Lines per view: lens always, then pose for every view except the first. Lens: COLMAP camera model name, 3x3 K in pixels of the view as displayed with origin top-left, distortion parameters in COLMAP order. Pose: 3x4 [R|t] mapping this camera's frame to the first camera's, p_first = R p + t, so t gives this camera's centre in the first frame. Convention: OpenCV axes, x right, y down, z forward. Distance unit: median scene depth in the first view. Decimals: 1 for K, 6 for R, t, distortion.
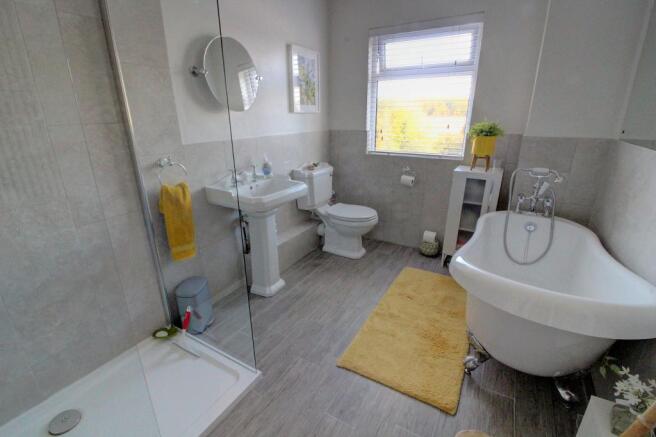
lens RADIAL K [[305.7, 0, 326.2], [0, 305.7, 218.1], [0, 0, 1]] dist [-0.005745, -0.009050]
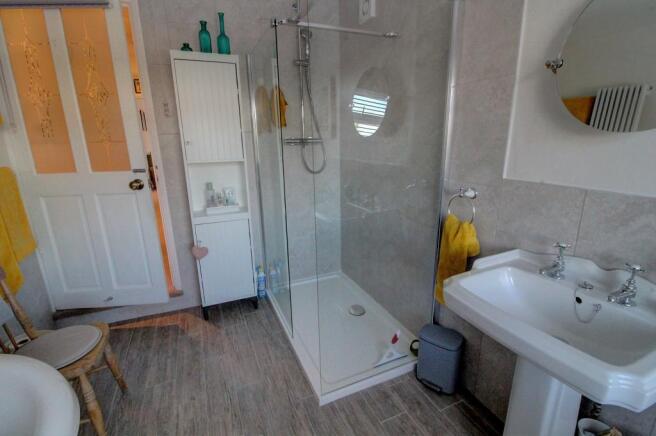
lens RADIAL K [[305.7, 0, 325.8], [0, 305.7, 219.8], [0, 0, 1]] dist [-0.005745, -0.009050]
pose [[-0.588565, 0.223172, -0.777036, 0.367694], [-0.255906, 0.860292, 0.440919, -0.381865], [0.766879, 0.458357, -0.449227, 1.091435]]
